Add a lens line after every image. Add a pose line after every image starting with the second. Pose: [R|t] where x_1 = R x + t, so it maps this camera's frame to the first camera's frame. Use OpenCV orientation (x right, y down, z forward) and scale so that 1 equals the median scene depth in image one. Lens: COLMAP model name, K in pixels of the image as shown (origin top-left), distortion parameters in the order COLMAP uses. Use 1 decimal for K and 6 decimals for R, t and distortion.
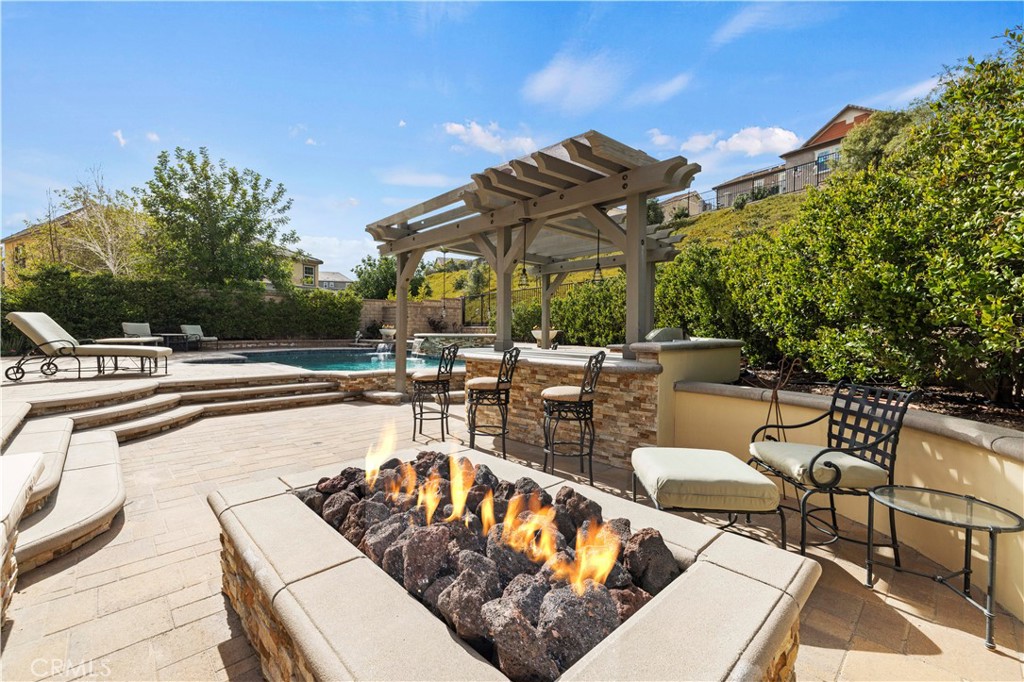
lens RADIAL K [[431.4, 0, 511.1], [0, 431.4, 339.3], [0, 0, 1]] dist [0.001444, 0.000269]
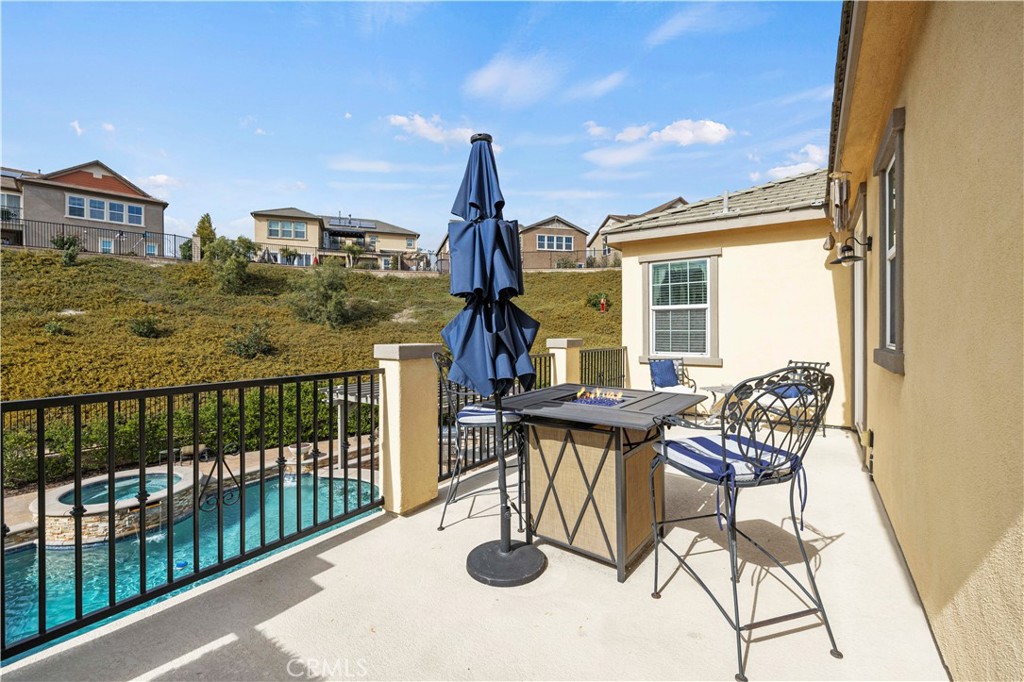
lens RADIAL K [[429.7, 0, 511.7], [0, 429.7, 331.7], [0, 0, 1]] dist [0.001555, 0.000050]
pose [[-0.191894, -0.011565, 0.981347, -0.802702], [0.022598, 0.999613, 0.016199, -0.226776], [-0.981155, 0.025285, -0.191559, 0.416456]]
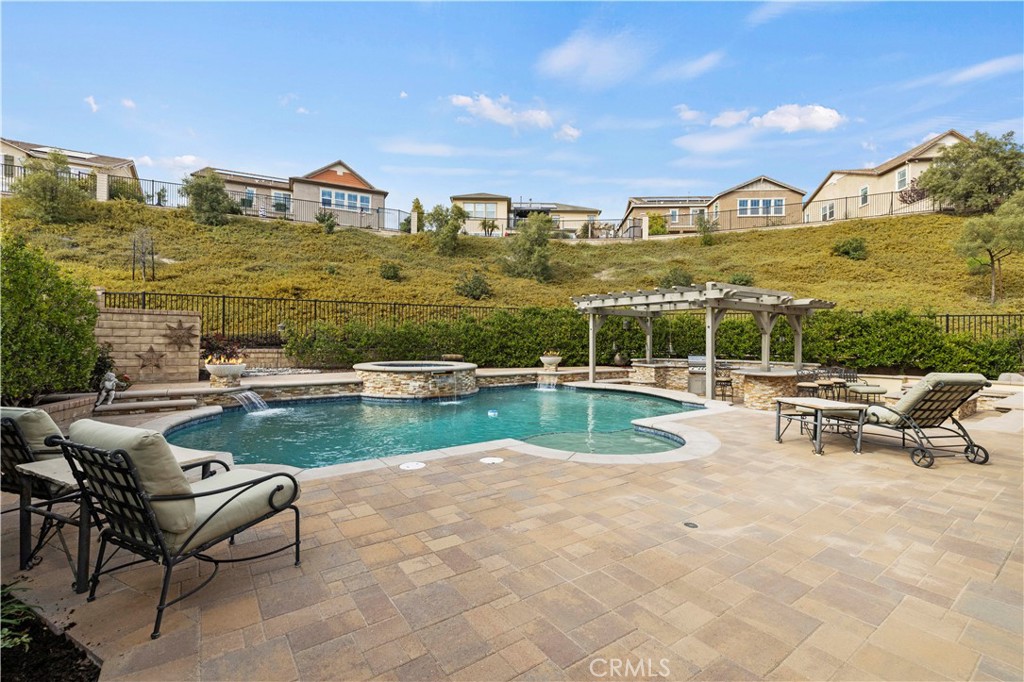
lens RADIAL K [[439.1, 0, 512.3], [0, 439.1, 335.7], [0, 0, 1]] dist [0.000871, 0.000200]
pose [[0.147071, 0.000996, 0.989125, -0.731004], [0.012315, 0.999920, -0.002838, -0.049547], [-0.989049, 0.012599, 0.147047, 0.604384]]
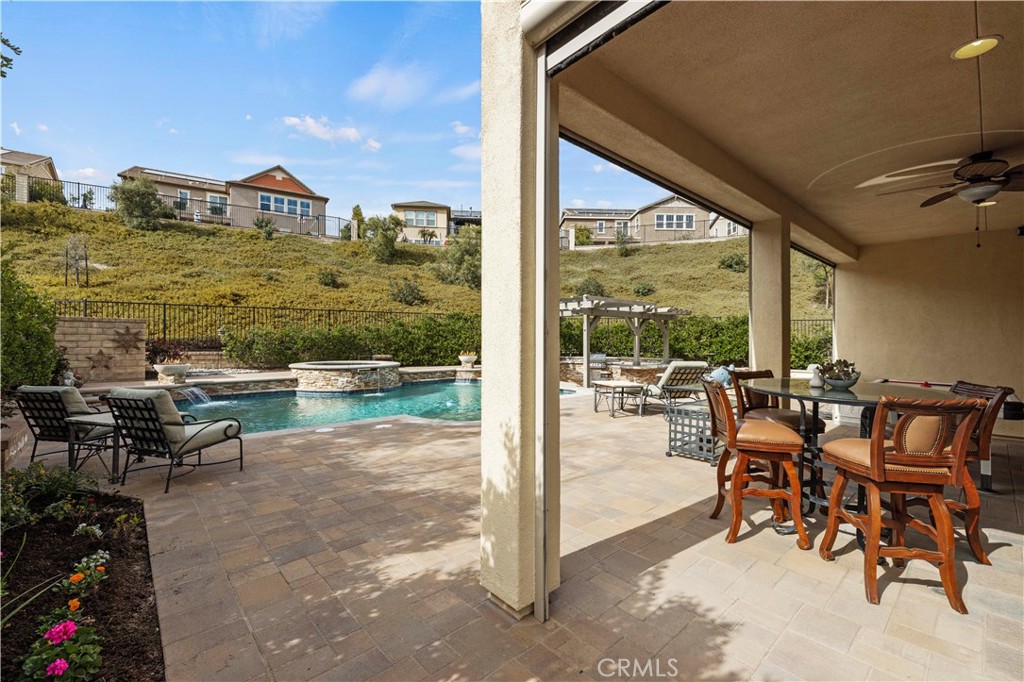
lens RADIAL K [[431.4, 0, 511.1], [0, 431.4, 339.3], [0, 0, 1]] dist [0.001444, 0.000269]
pose [[0.033940, -0.004419, 0.999414, -0.841003], [0.018493, 0.999822, 0.003793, -0.049778], [-0.999253, 0.018353, 0.034016, 0.531589]]
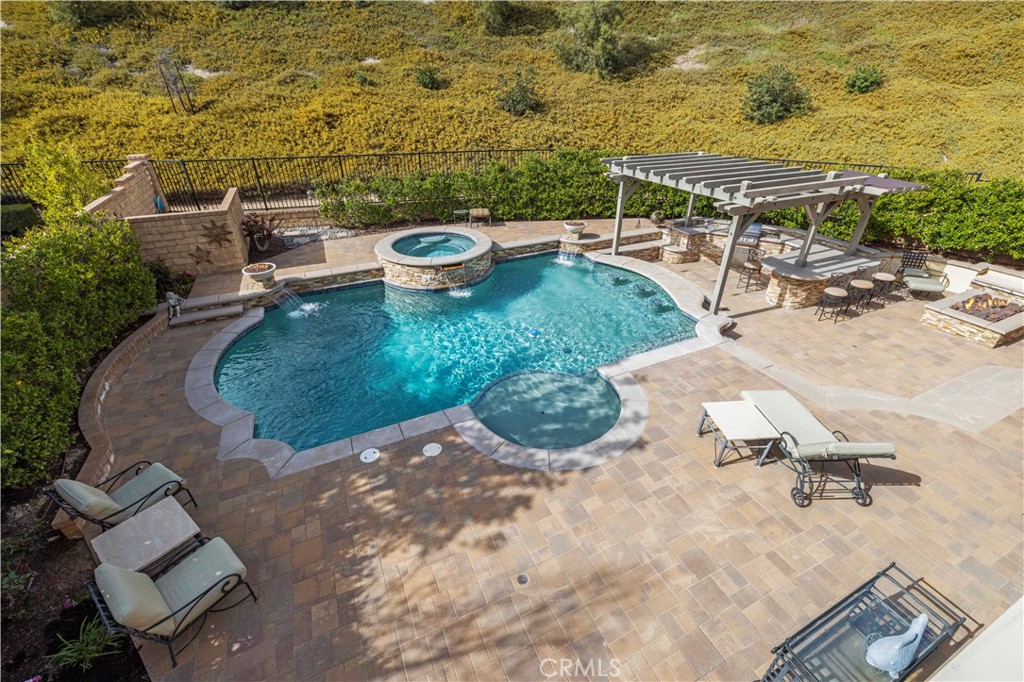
lens RADIAL K [[427.8, 0, 512.0], [0, 427.8, 341.0], [0, 0, 1]] dist [-0.000373, -0.000048]
pose [[0.323046, -0.491180, 0.808940, -0.676123], [0.024121, 0.858766, 0.511801, -0.216343], [-0.946076, -0.145823, 0.289269, 0.514249]]
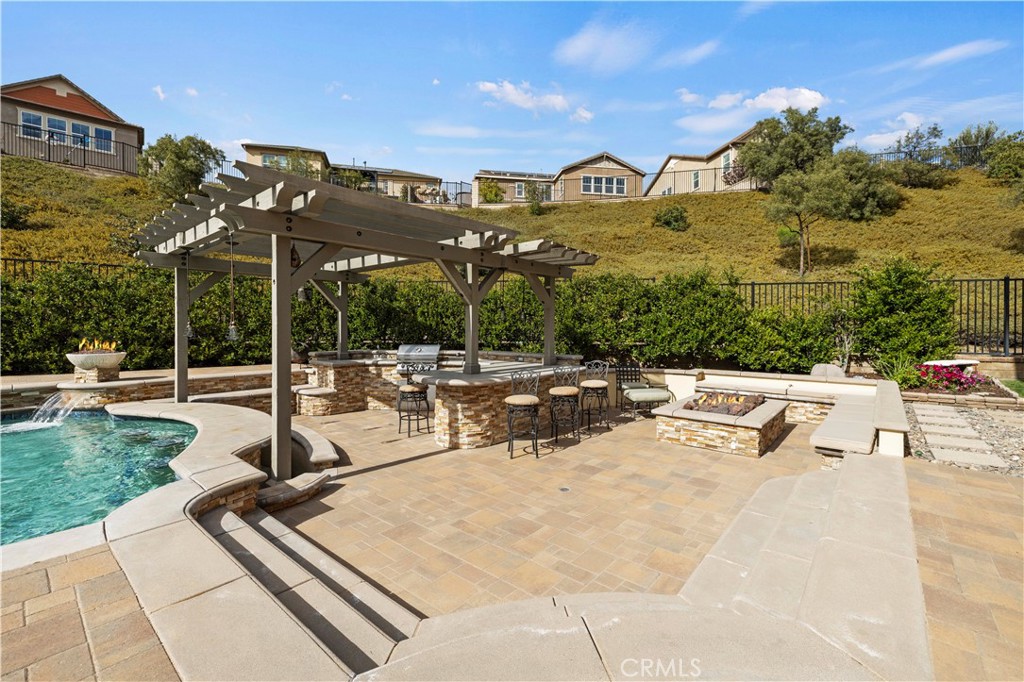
lens RADIAL K [[432.6, 0, 512.0], [0, 432.6, 329.8], [0, 0, 1]] dist [0.000359, -0.000054]
pose [[-0.100402, -0.015731, 0.994823, -0.374190], [0.017684, 0.999689, 0.017593, -0.034377], [-0.994790, 0.019359, -0.100093, 0.324496]]
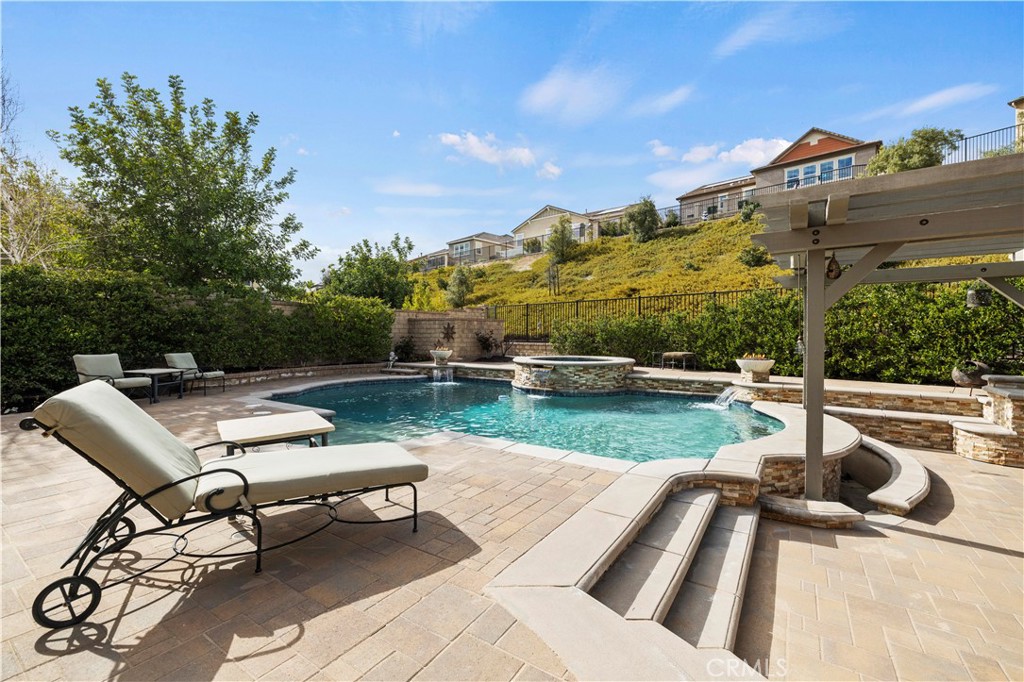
lens RADIAL K [[431.4, 0, 511.1], [0, 431.4, 339.3], [0, 0, 1]] dist [0.001444, 0.000269]
pose [[0.976036, -0.006945, 0.217500, -0.333337], [0.008782, 0.999933, -0.007478, -0.035470], [-0.217434, 0.009208, 0.976032, 0.234042]]
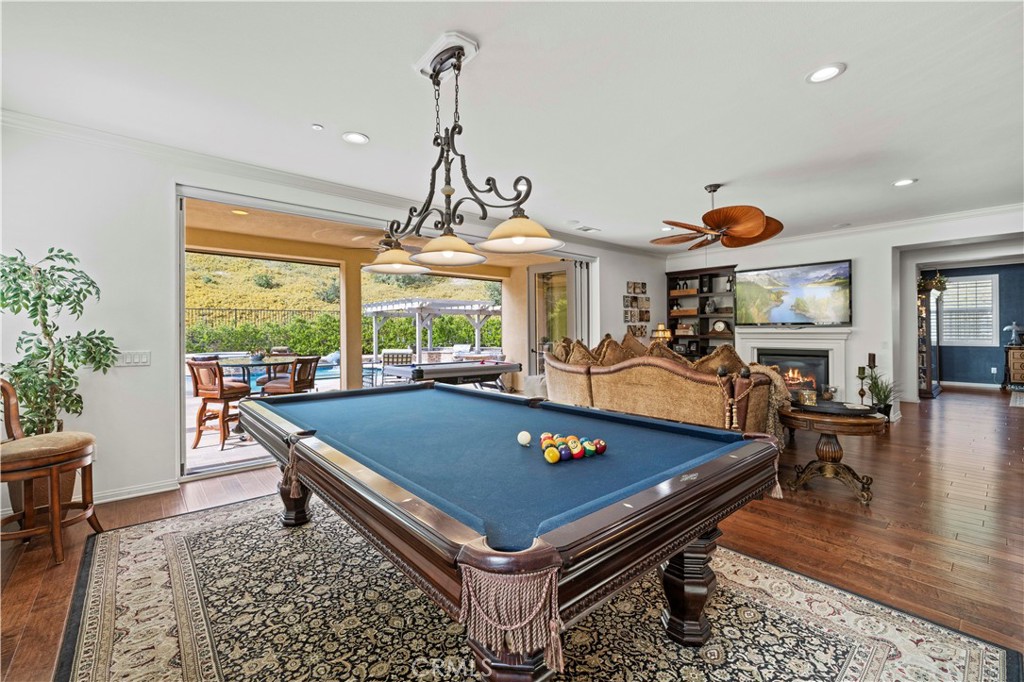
lens RADIAL K [[432.6, 0, 512.0], [0, 432.6, 329.8], [0, 0, 1]] dist [0.000359, -0.000054]
pose [[0.049066, -0.001897, 0.998794, -1.000619], [0.027180, 0.999630, 0.000563, -0.046004], [-0.998426, 0.027119, 0.049099, 0.193481]]
